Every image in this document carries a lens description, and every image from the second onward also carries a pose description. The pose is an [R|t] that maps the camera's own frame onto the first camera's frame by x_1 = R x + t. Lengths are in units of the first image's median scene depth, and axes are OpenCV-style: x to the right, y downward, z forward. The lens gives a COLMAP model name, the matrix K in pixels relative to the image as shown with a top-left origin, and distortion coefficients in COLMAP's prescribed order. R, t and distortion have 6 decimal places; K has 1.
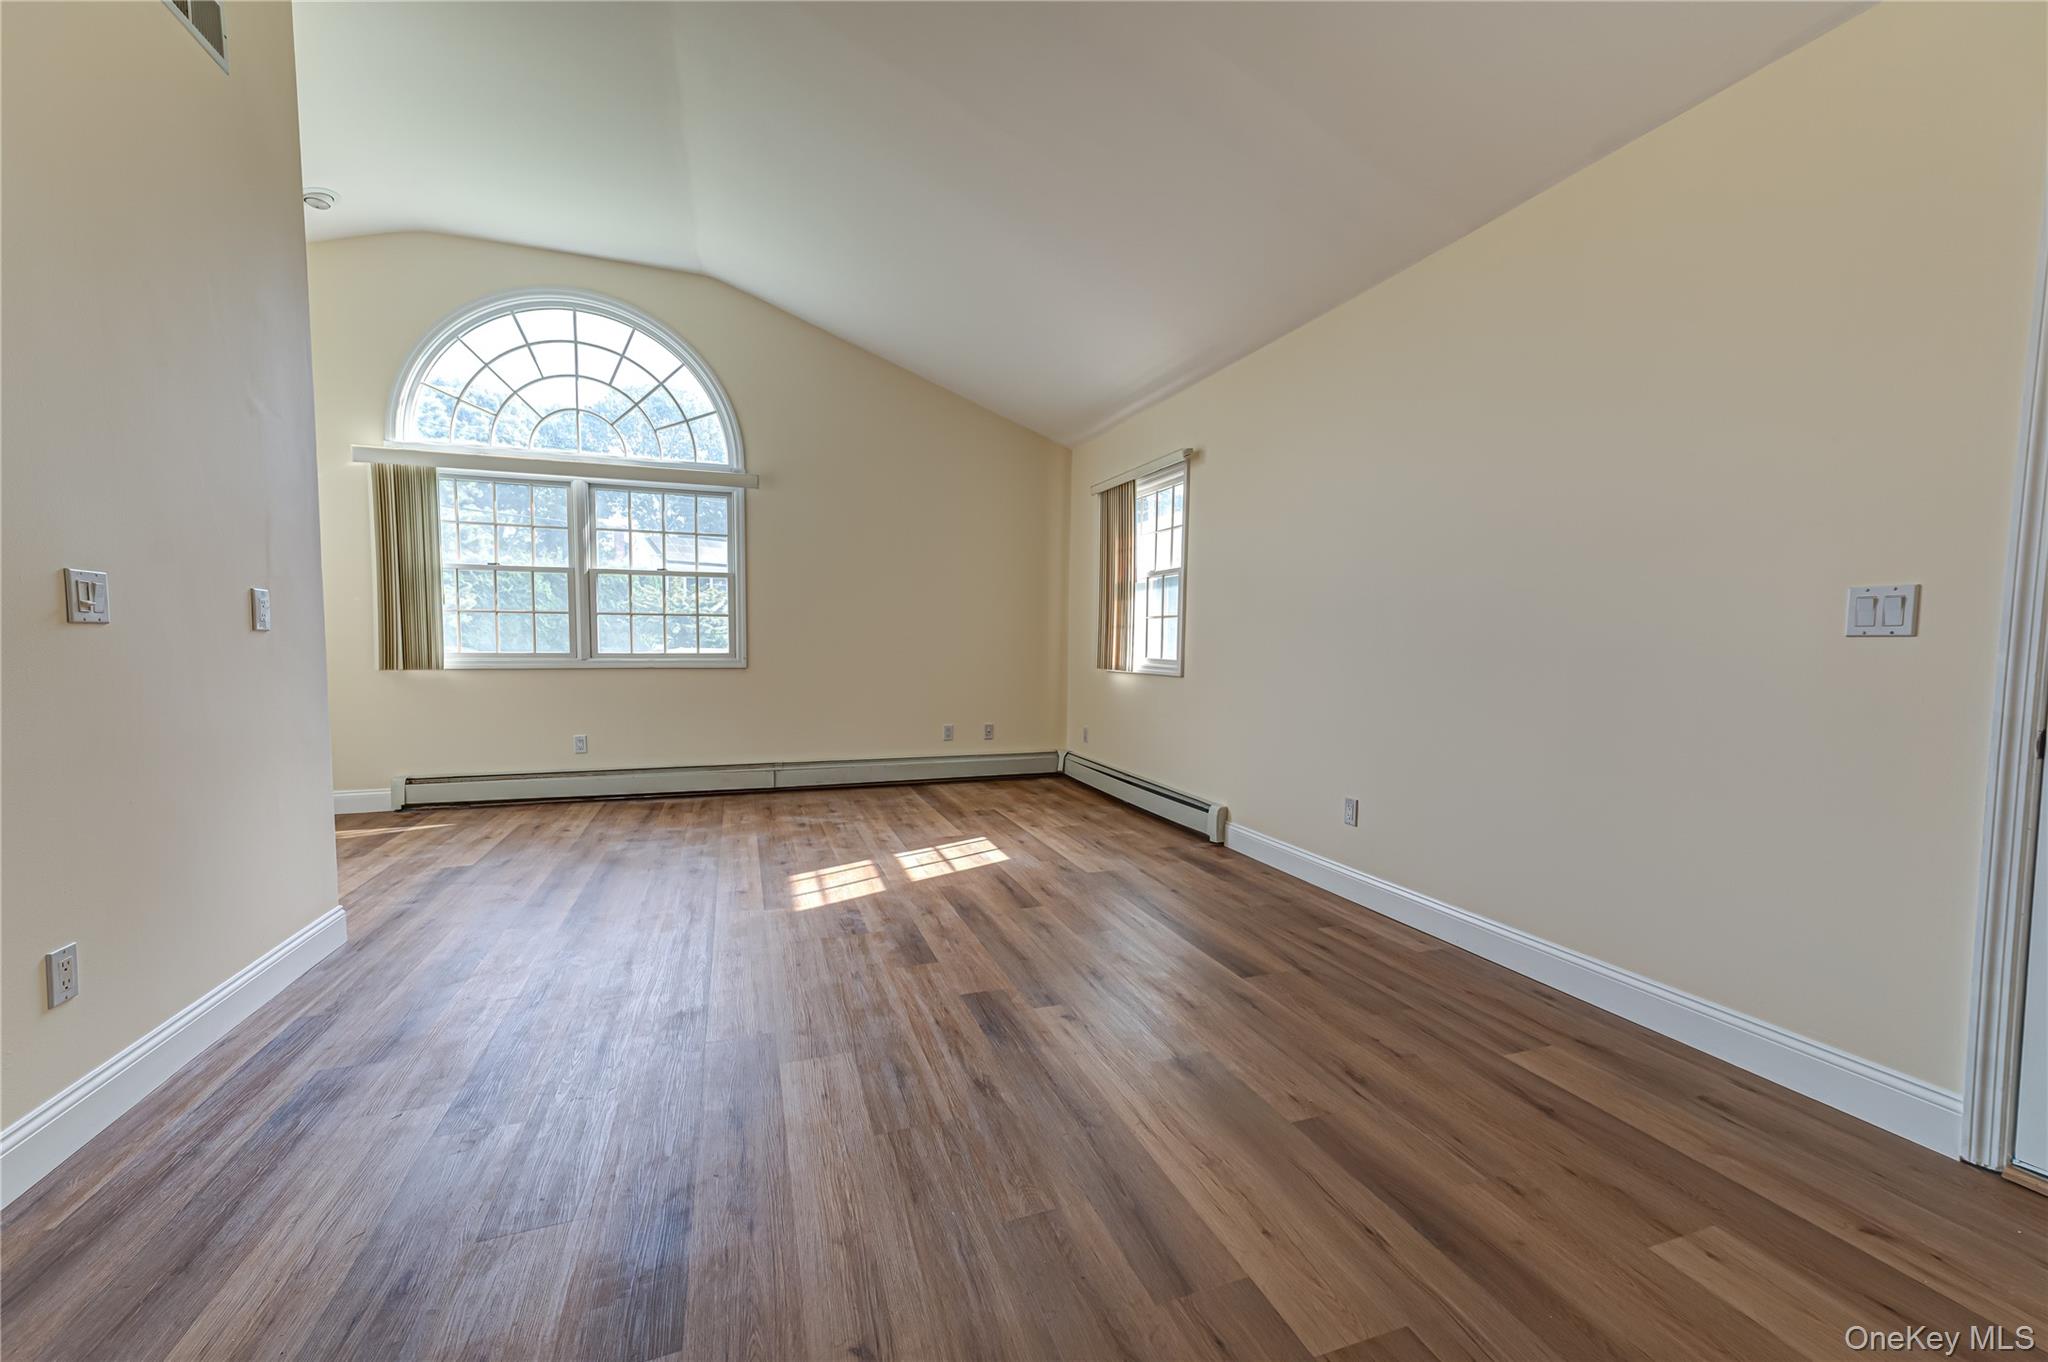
lens RADIAL K [[808.0, 0, 1024.0], [0, 808.0, 681.0], [0, 0, 1]] dist [0.014360, 0.000550]
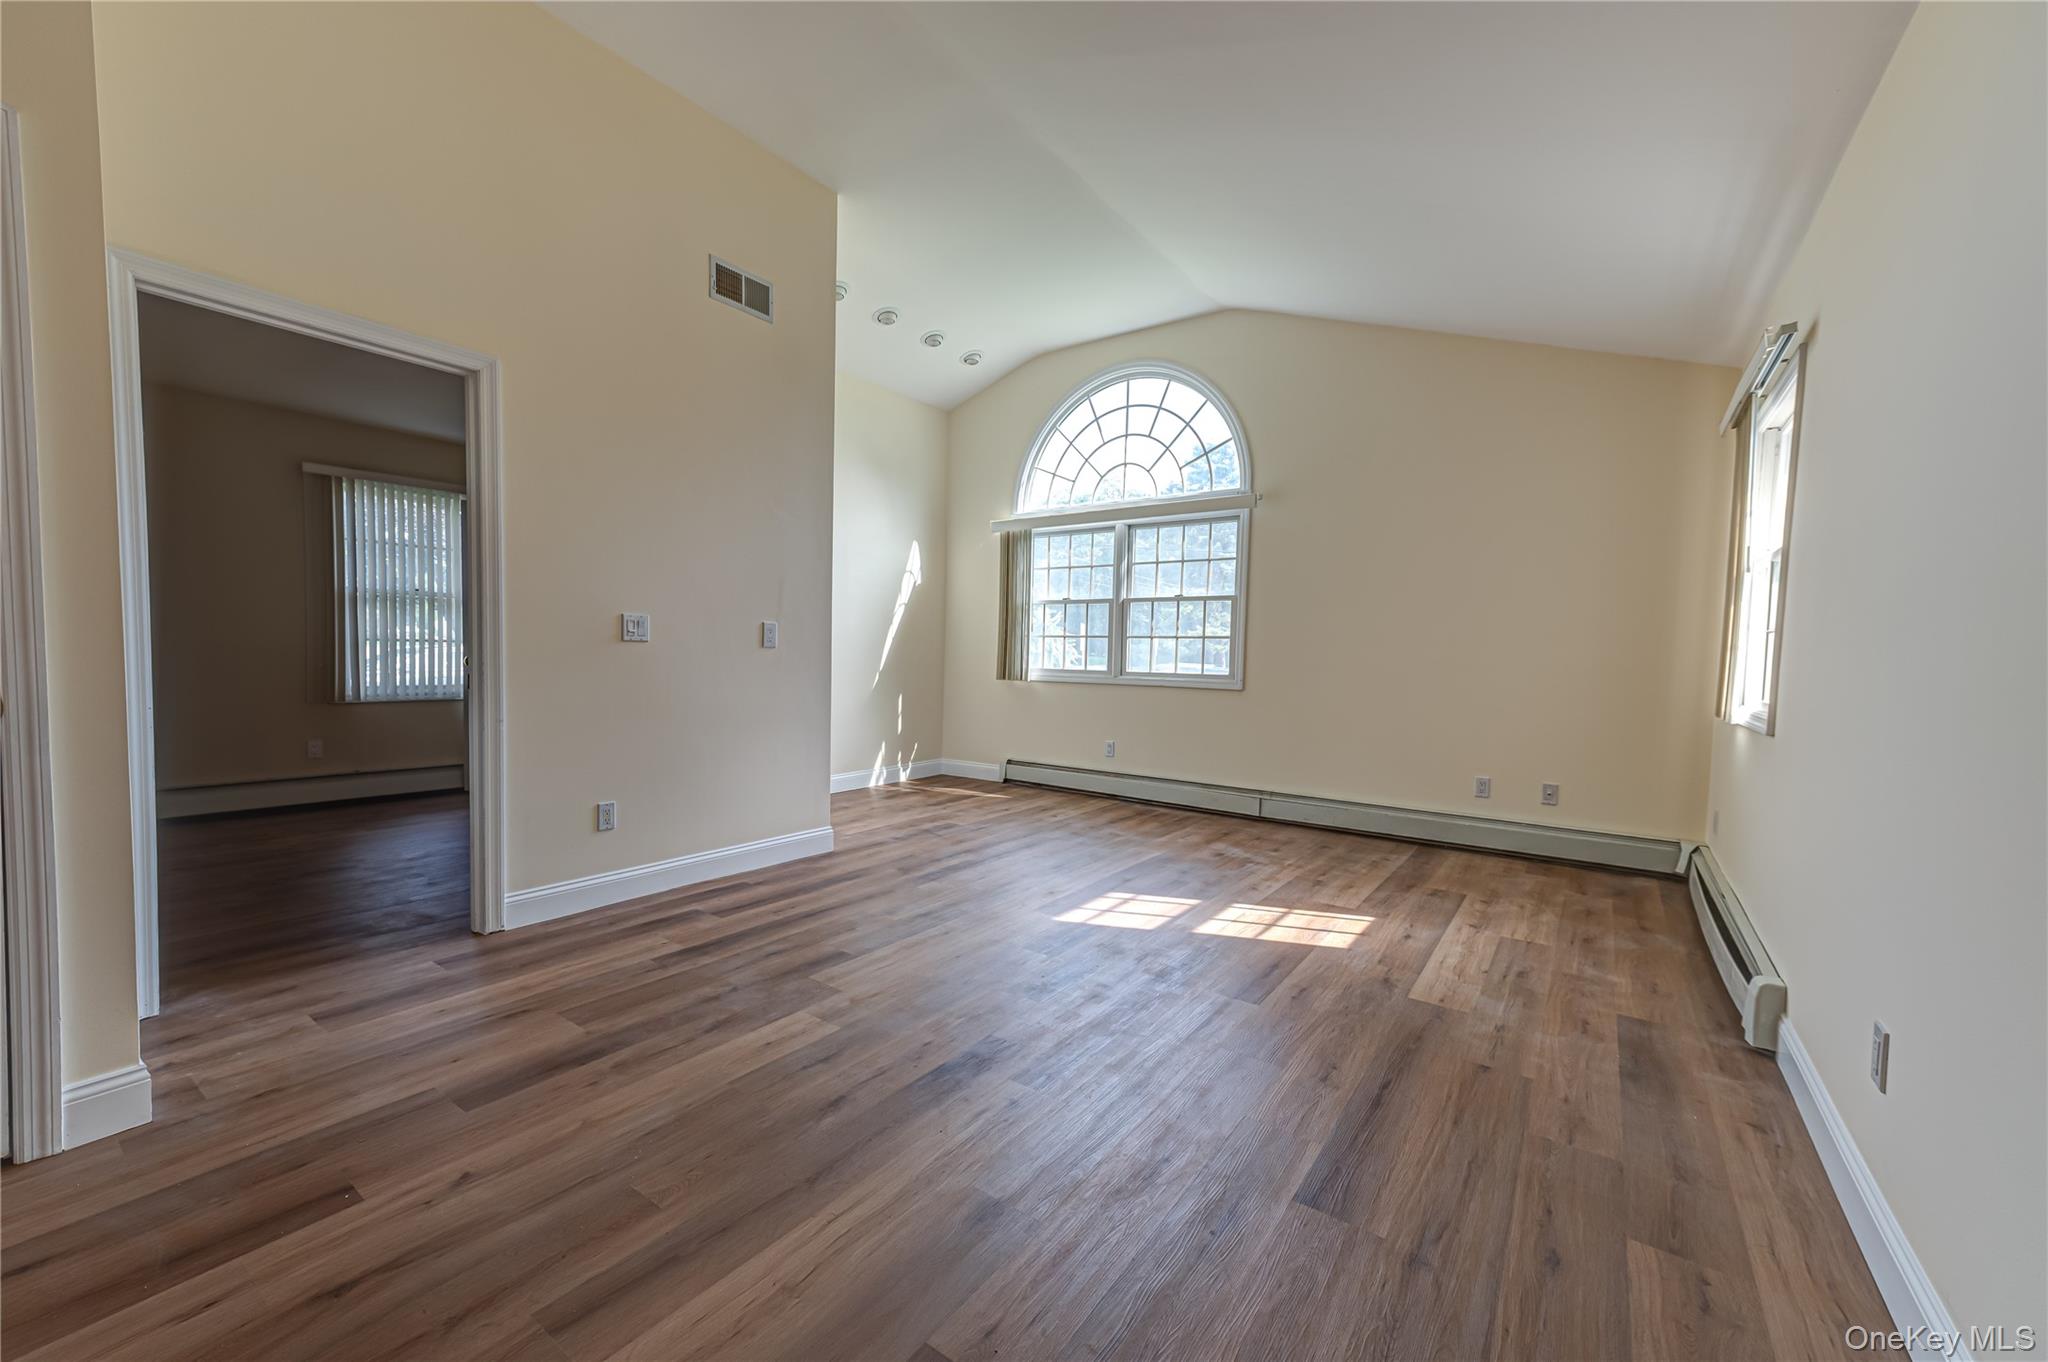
lens RADIAL K [[797.8, 0, 991.4], [0, 797.8, 681.6], [0, 0, 1]] dist [0.001271, 0.000218]
pose [[0.547468, 0.032781, -0.836184, 0.340137], [-0.060467, 0.998170, -0.000458, -0.008307], [0.834639, 0.050812, 0.548448, 0.239340]]
